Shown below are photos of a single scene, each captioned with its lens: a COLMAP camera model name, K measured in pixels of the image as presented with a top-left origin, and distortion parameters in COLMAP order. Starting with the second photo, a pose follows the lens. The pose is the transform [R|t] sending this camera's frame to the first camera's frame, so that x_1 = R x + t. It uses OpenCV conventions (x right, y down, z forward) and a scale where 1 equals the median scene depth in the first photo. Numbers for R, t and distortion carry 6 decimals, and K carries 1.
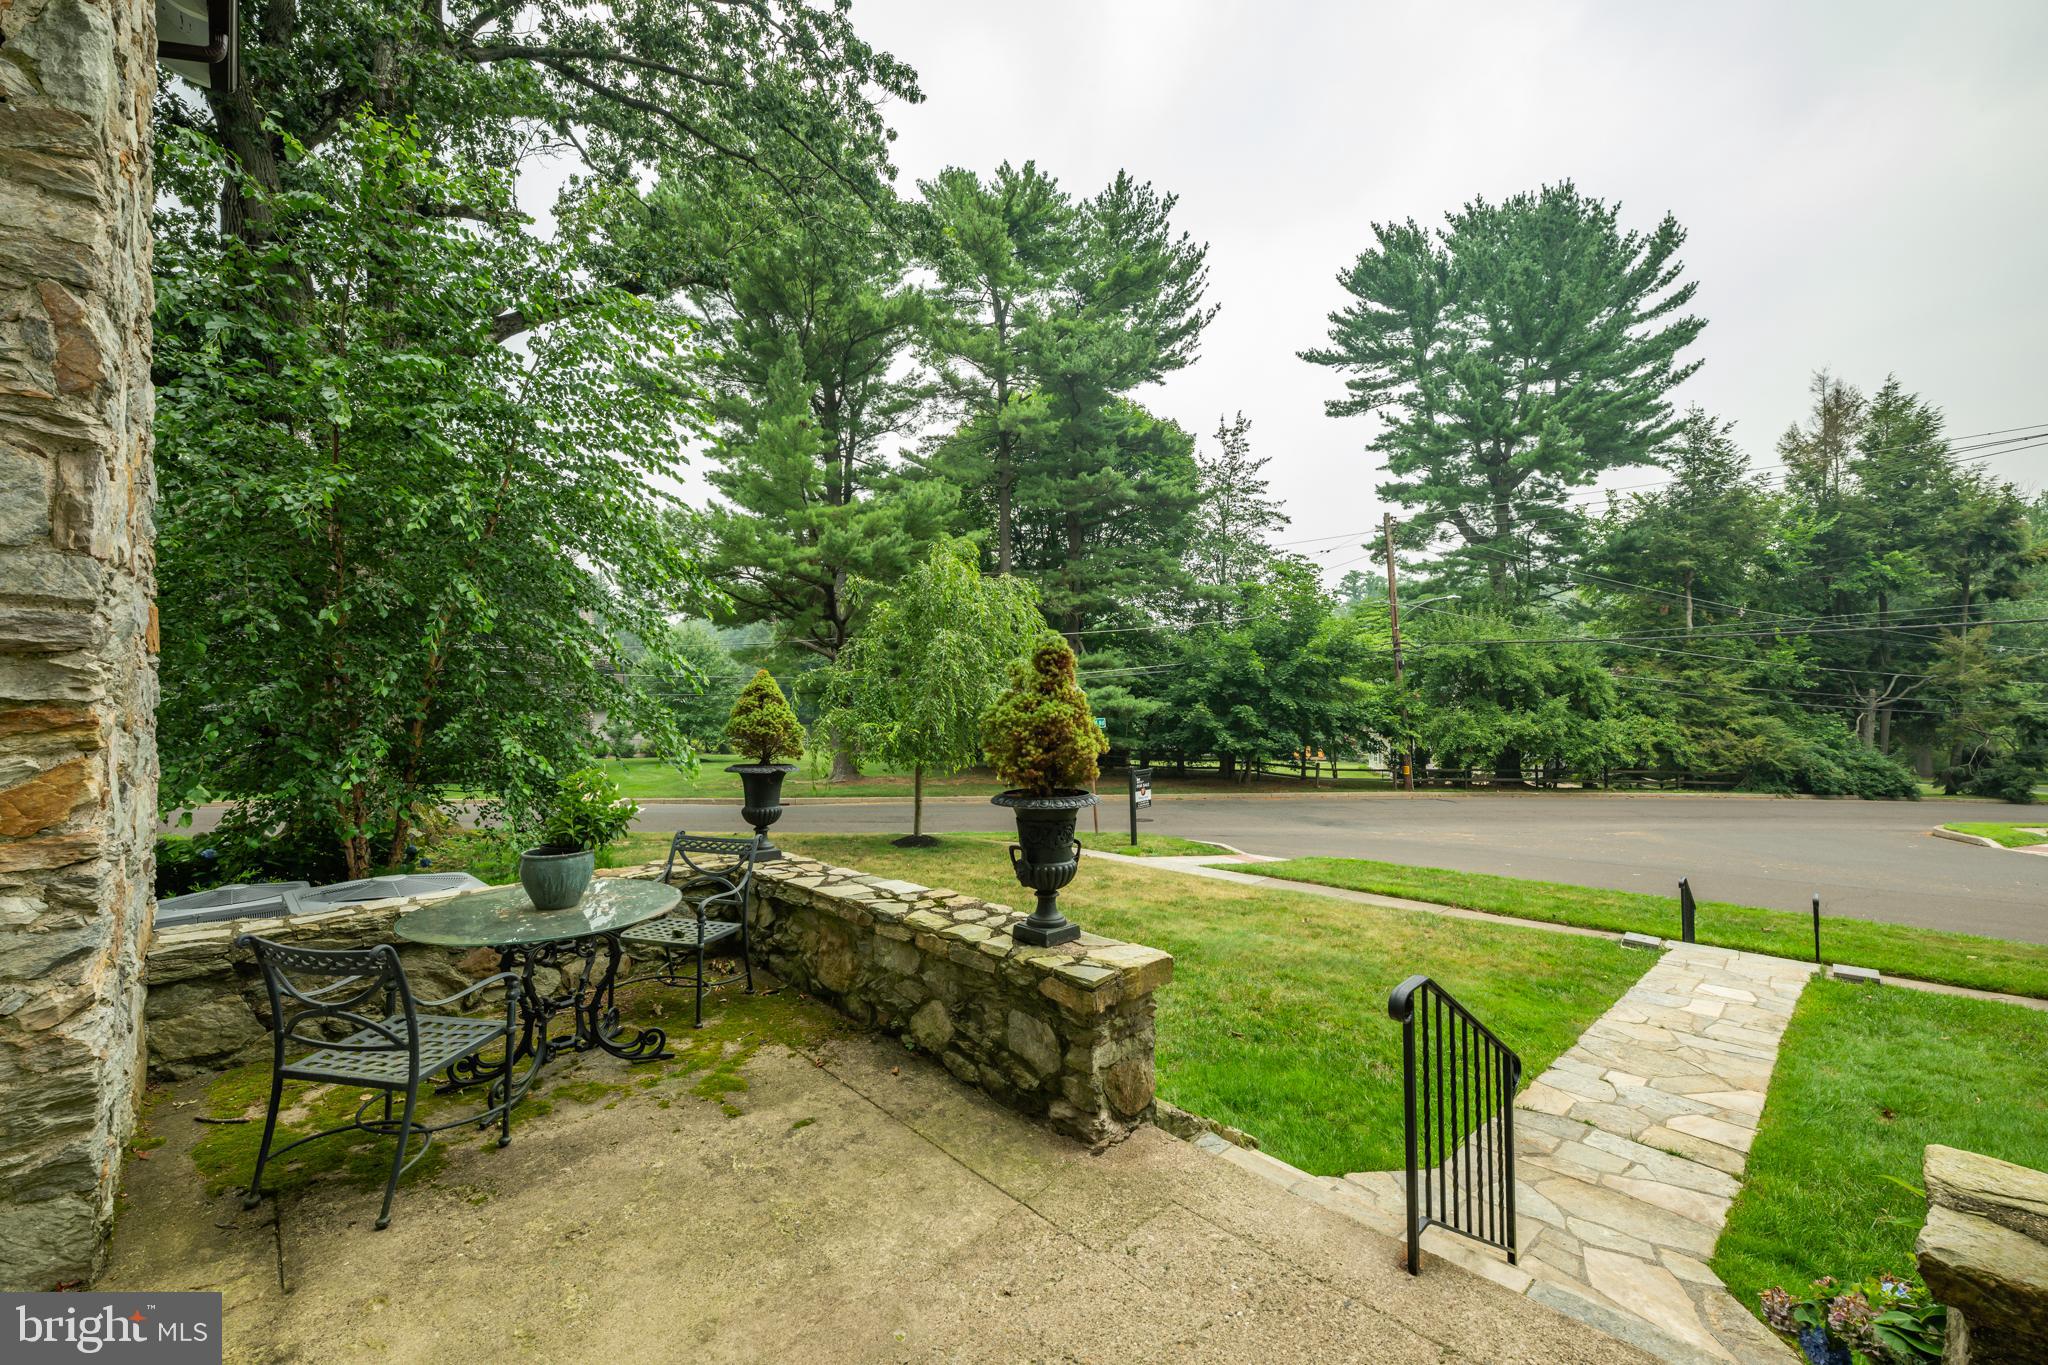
lens RADIAL K [[815.1, 0, 1021.6], [0, 815.1, 686.7], [0, 0, 1]] dist [0.000115, -0.000053]
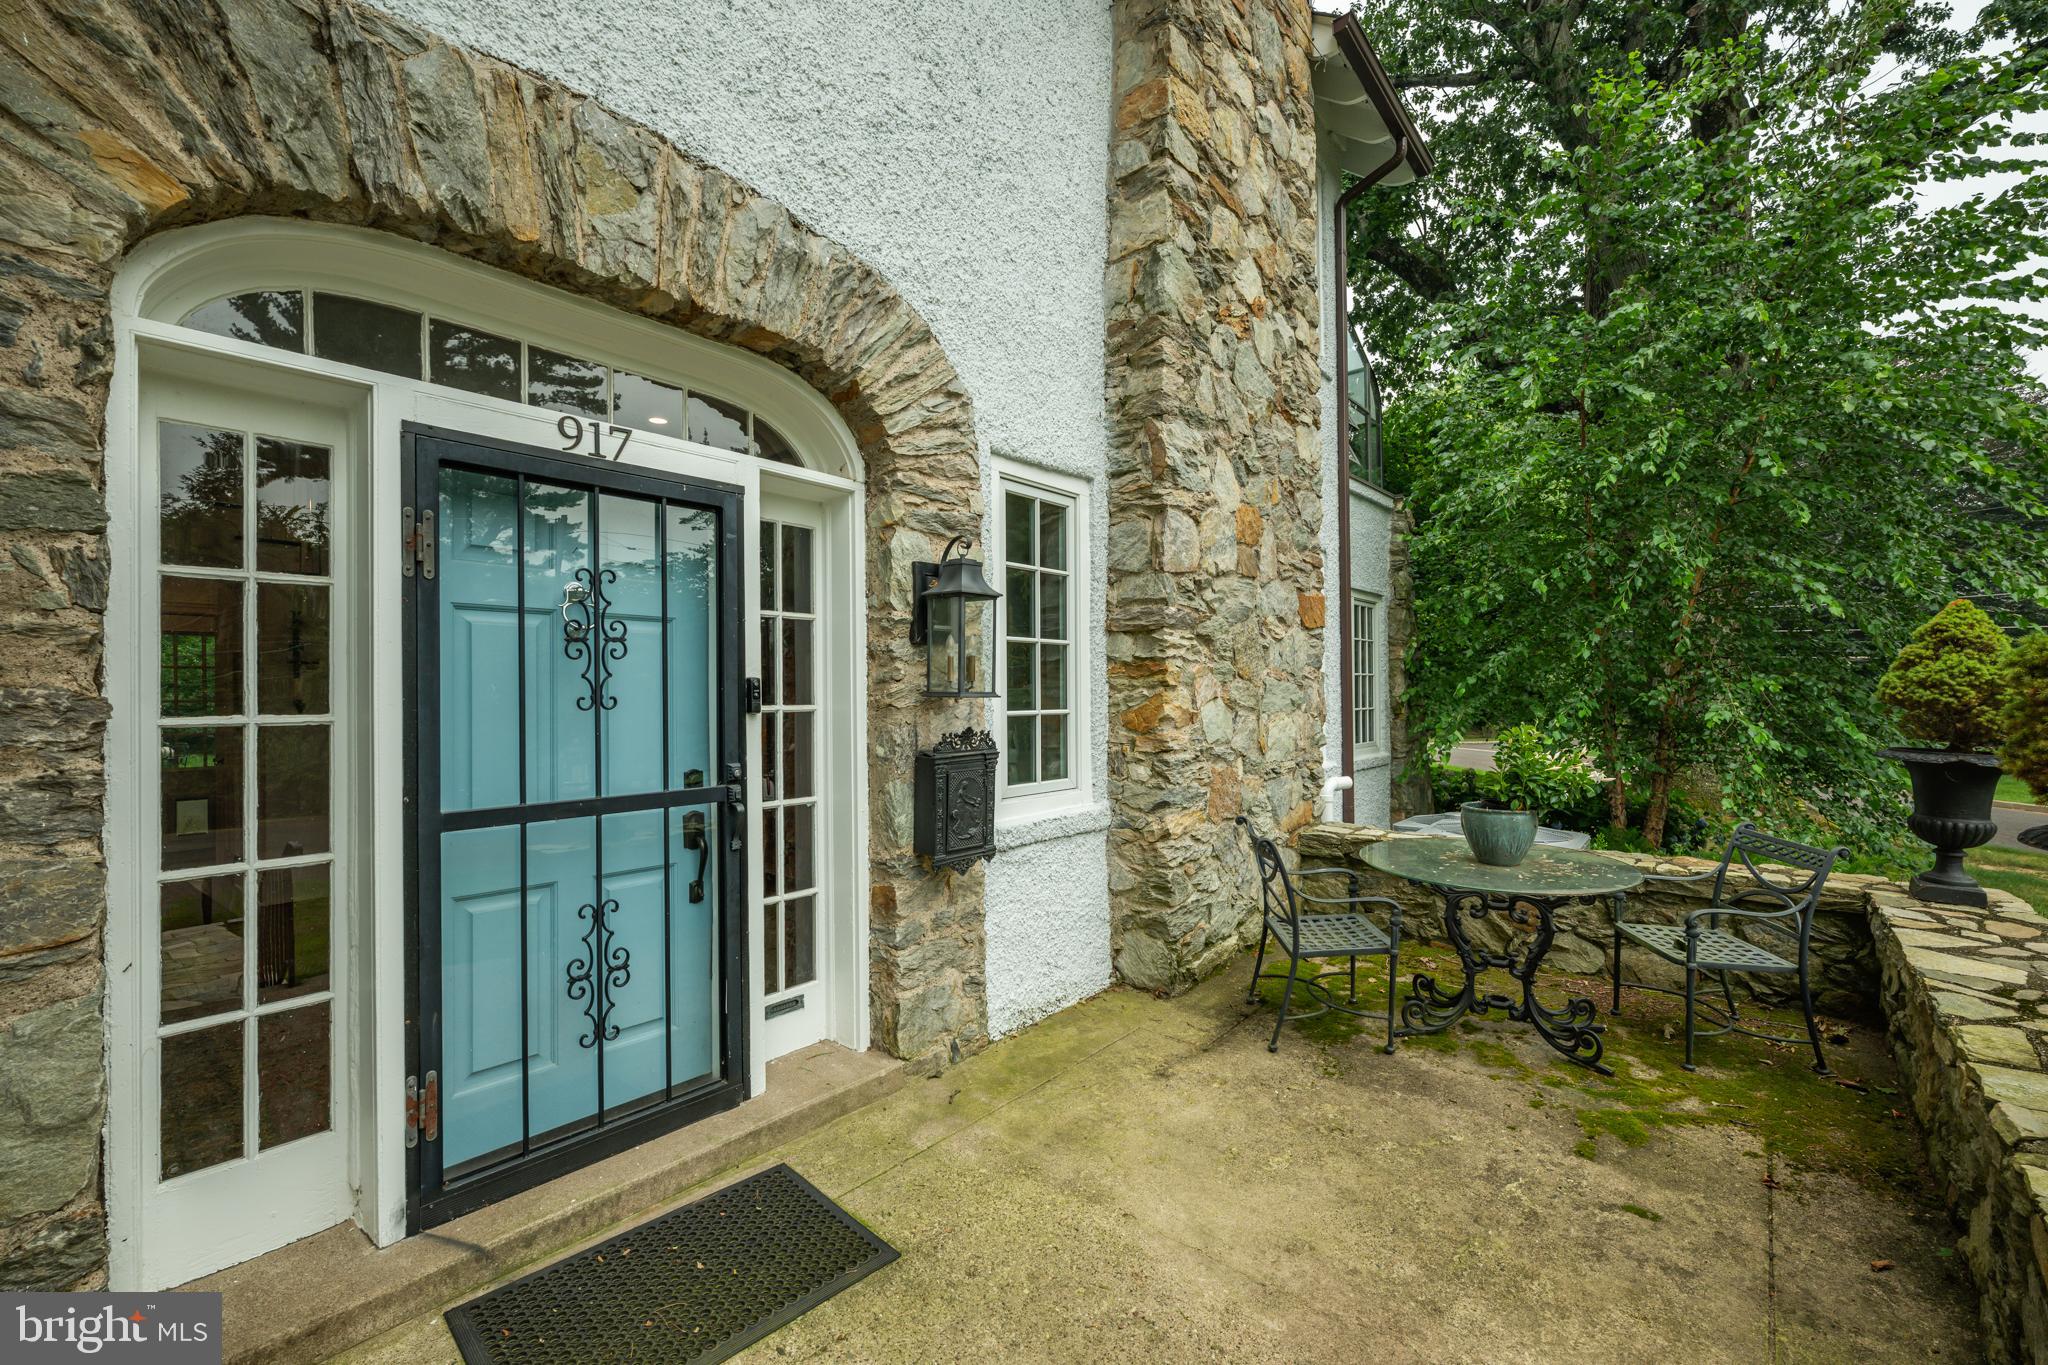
lens RADIAL K [[861.9, 0, 1028.9], [0, 861.9, 688.7], [0, 0, 1]] dist [-0.000045, 0.000099]
pose [[0.106279, 0.011188, -0.994273, 0.444424], [0.023543, 0.999628, 0.013765, 0.036819], [0.994058, -0.024871, 0.105976, 0.376180]]
